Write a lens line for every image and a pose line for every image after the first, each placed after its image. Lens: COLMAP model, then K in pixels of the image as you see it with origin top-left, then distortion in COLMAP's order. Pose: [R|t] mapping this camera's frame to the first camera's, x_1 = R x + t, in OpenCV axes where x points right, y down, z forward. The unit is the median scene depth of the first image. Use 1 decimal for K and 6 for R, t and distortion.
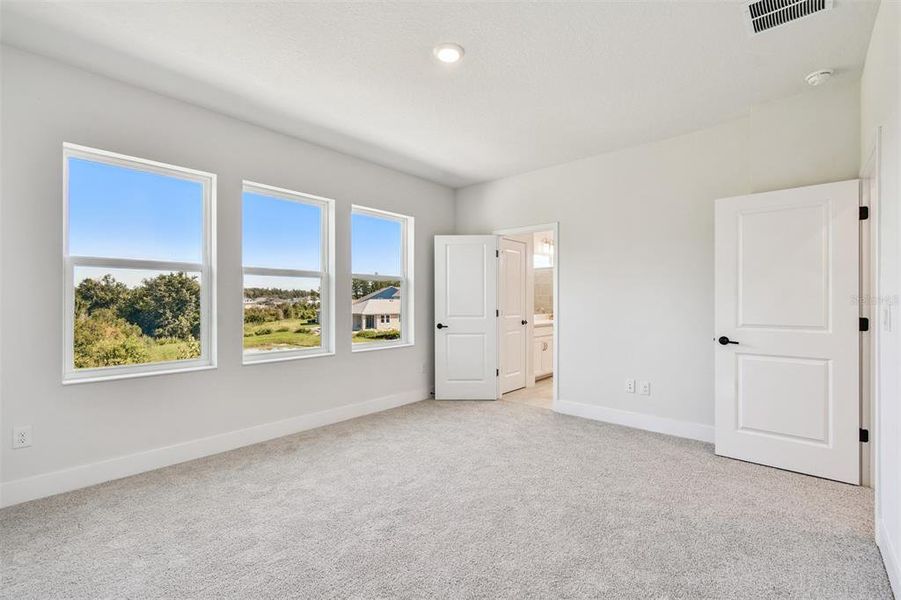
lens RADIAL K [[407.4, 0, 460.9], [0, 407.4, 302.7], [0, 0, 1]] dist [0.001488, 0.000095]
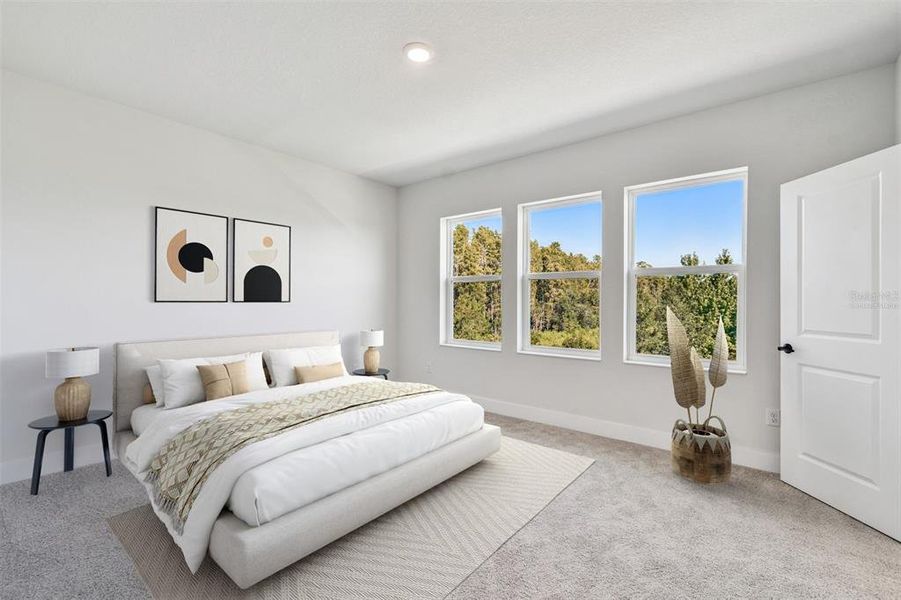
lens RADIAL K [[407.4, 0, 460.9], [0, 407.4, 302.7], [0, 0, 1]] dist [0.001488, 0.000095]
pose [[0.021838, -0.001520, -0.999760, 0.592806], [-0.011694, 0.999930, -0.001776, 0.003499], [0.999693, 0.011730, 0.021819, 0.666907]]
